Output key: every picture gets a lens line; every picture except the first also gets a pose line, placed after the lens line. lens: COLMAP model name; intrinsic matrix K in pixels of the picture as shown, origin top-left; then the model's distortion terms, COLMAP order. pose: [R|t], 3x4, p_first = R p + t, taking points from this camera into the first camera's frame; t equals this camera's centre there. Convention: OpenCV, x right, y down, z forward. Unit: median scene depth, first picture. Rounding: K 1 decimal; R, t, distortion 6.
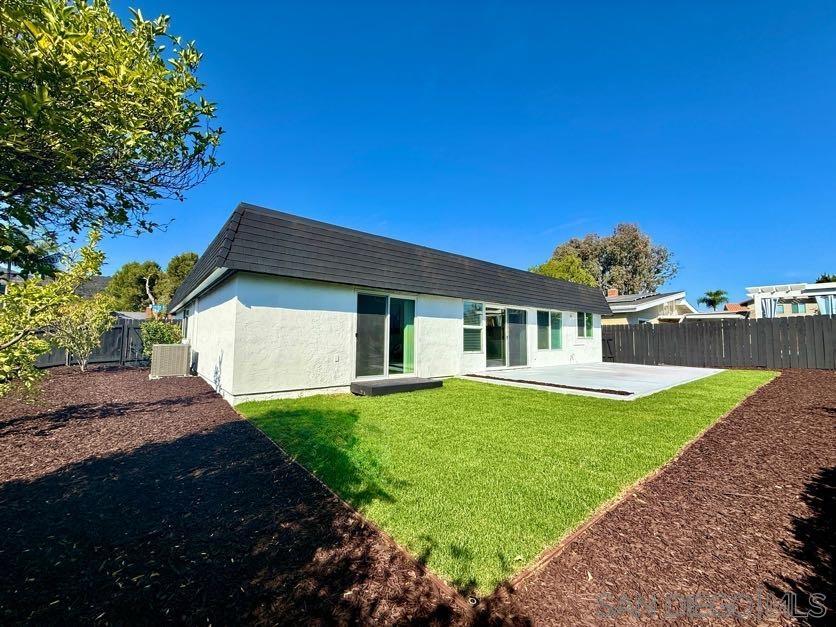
lens RADIAL K [[332.4, 0, 417.3], [0, 332.4, 315.1], [0, 0, 1]] dist [-0.000884, 0.000499]
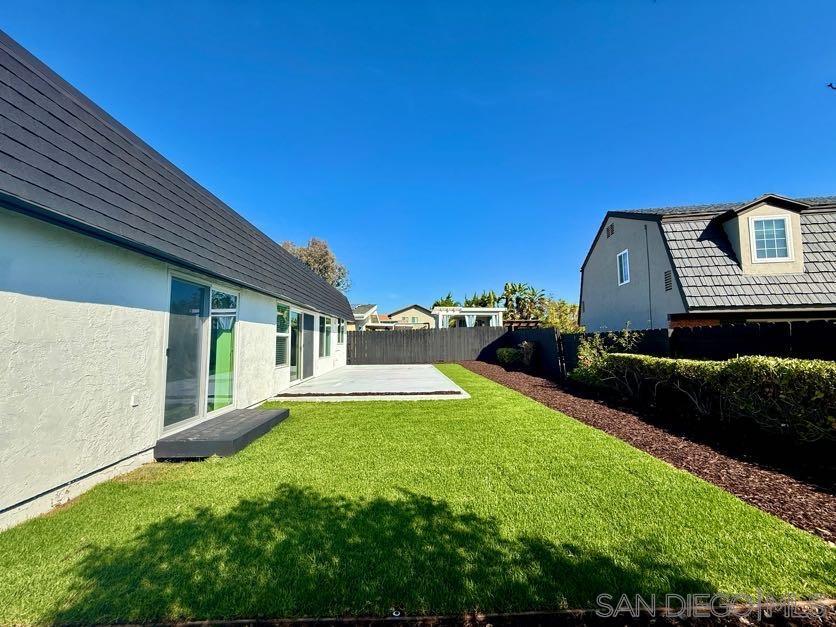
lens RADIAL K [[332.4, 0, 414.6], [0, 332.4, 314.4], [0, 0, 1]] dist [-0.000884, 0.000499]
pose [[0.609433, 0.050128, 0.791252, -0.283058], [-0.042643, 0.998627, -0.030421, -0.002936], [-0.791690, -0.015201, 0.610734, 0.253153]]
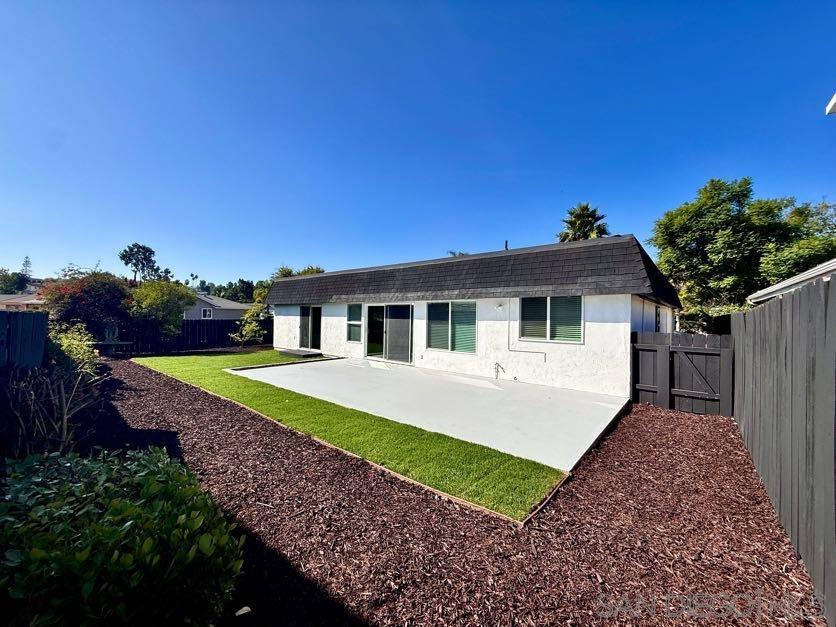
lens RADIAL K [[332.4, 0, 418.8], [0, 332.4, 313.8], [0, 0, 1]] dist [-0.000884, 0.000499]
pose [[0.205580, -0.013484, -0.978548, 1.498794], [0.056475, 0.998402, -0.001892, 0.017861], [0.977010, -0.054875, 0.206013, 0.988073]]
